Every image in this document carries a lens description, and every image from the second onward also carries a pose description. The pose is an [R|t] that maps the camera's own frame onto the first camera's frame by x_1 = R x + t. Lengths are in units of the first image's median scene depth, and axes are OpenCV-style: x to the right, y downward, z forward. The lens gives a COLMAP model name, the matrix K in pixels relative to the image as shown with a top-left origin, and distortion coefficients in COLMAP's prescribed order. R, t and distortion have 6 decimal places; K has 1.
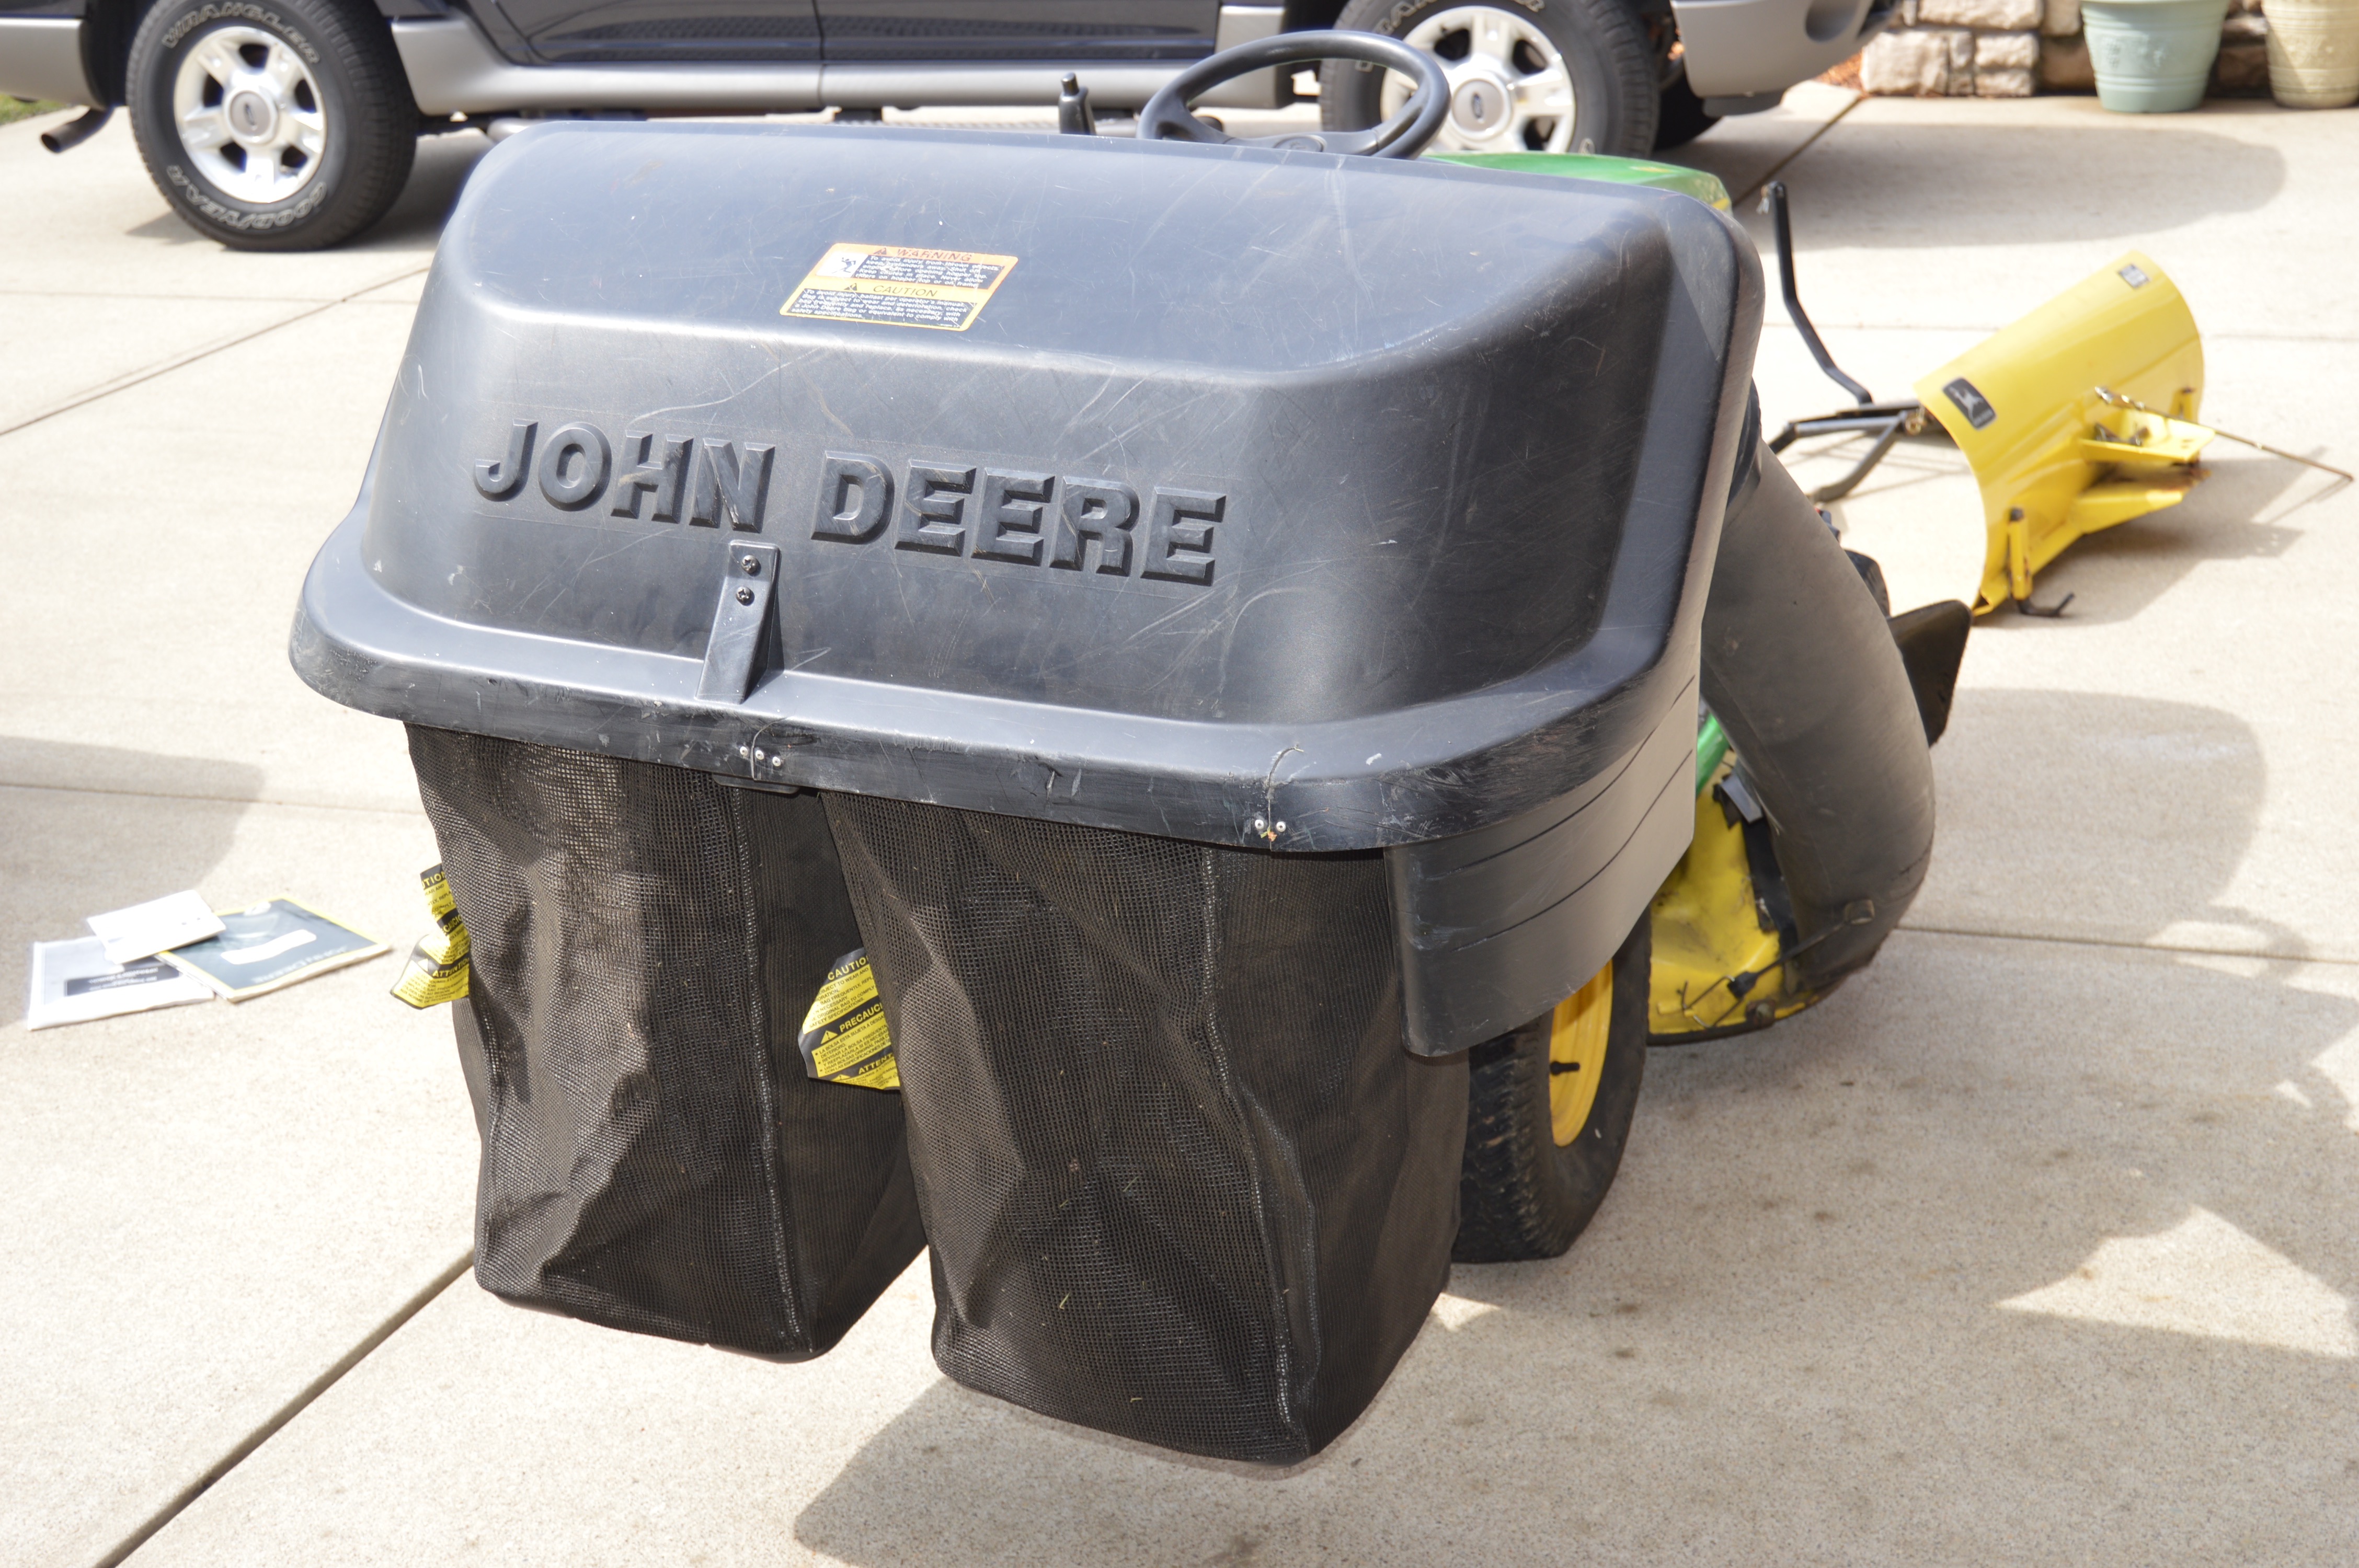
lens RADIAL K [[3469.1, 0, 1179.5], [0, 3469.1, 784.0], [0, 0, 1]] dist [-0.042262, 0.006893]
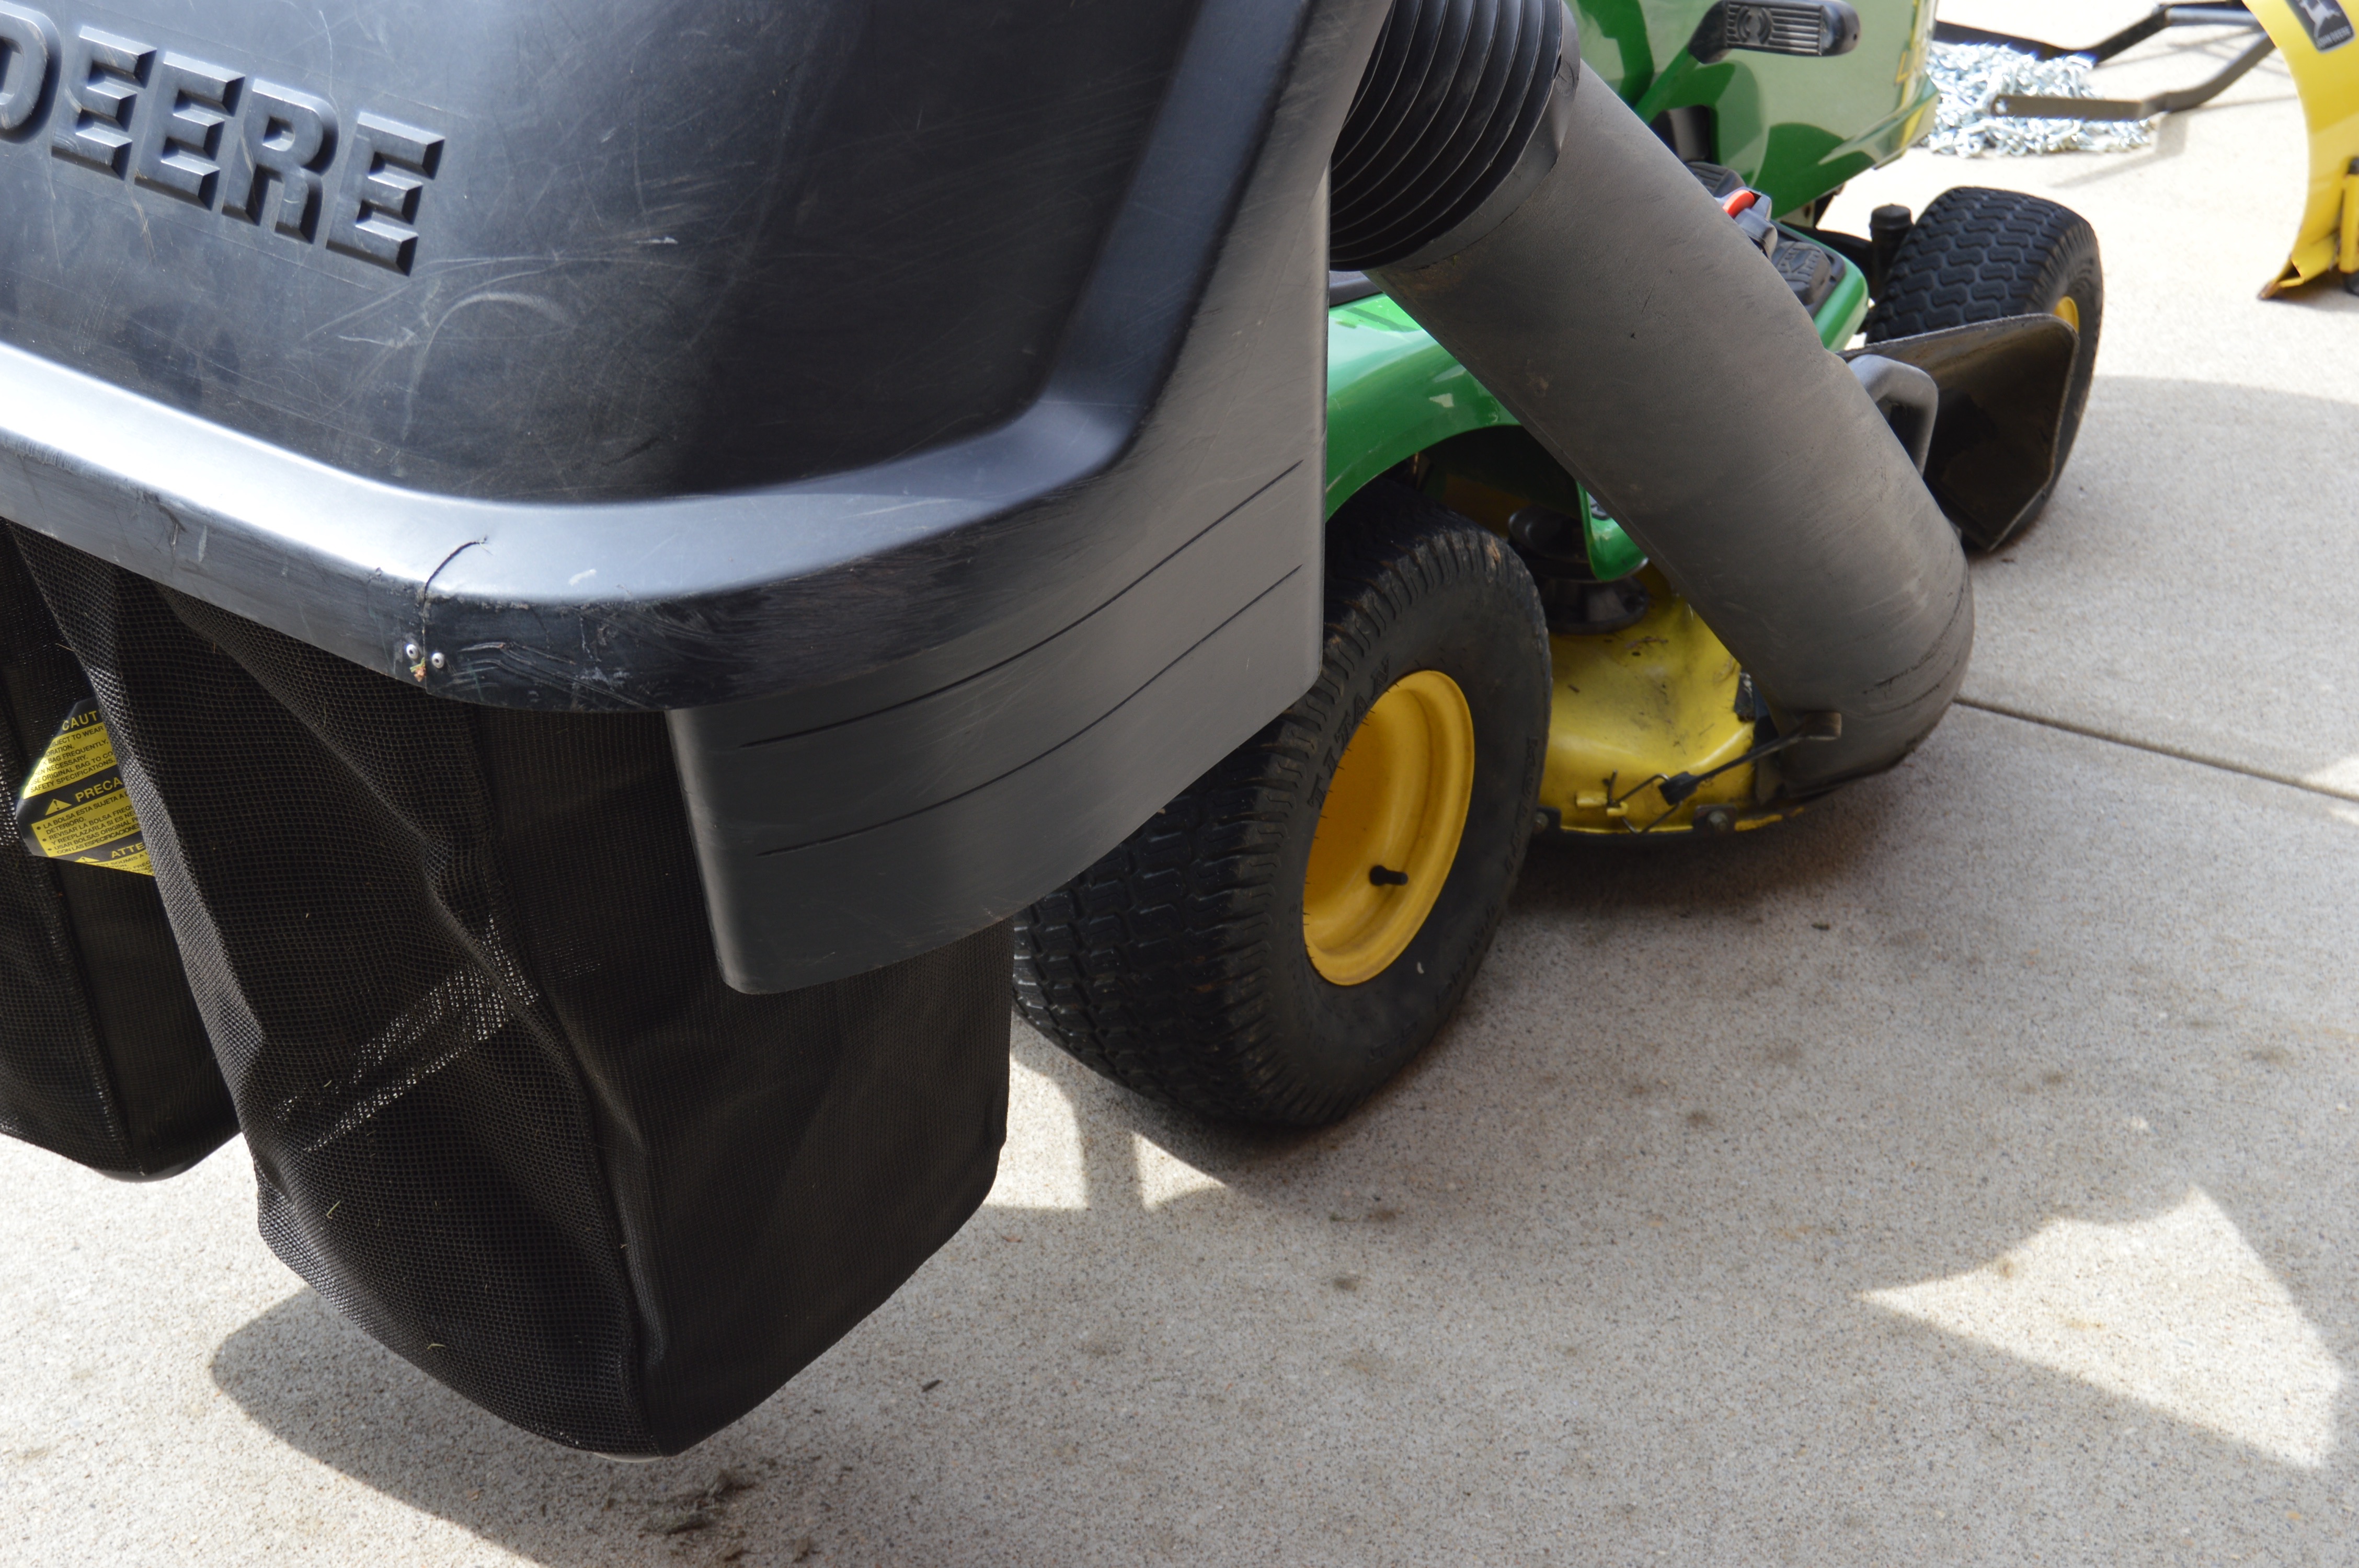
lens RADIAL K [[3469.1, 0, 1179.5], [0, 3469.1, 784.0], [0, 0, 1]] dist [-0.042262, 0.006893]
pose [[0.978192, 0.142091, -0.151494, 0.194311], [-0.116364, 0.979075, 0.166946, -0.065400], [0.172045, -0.145677, 0.974258, 0.274188]]
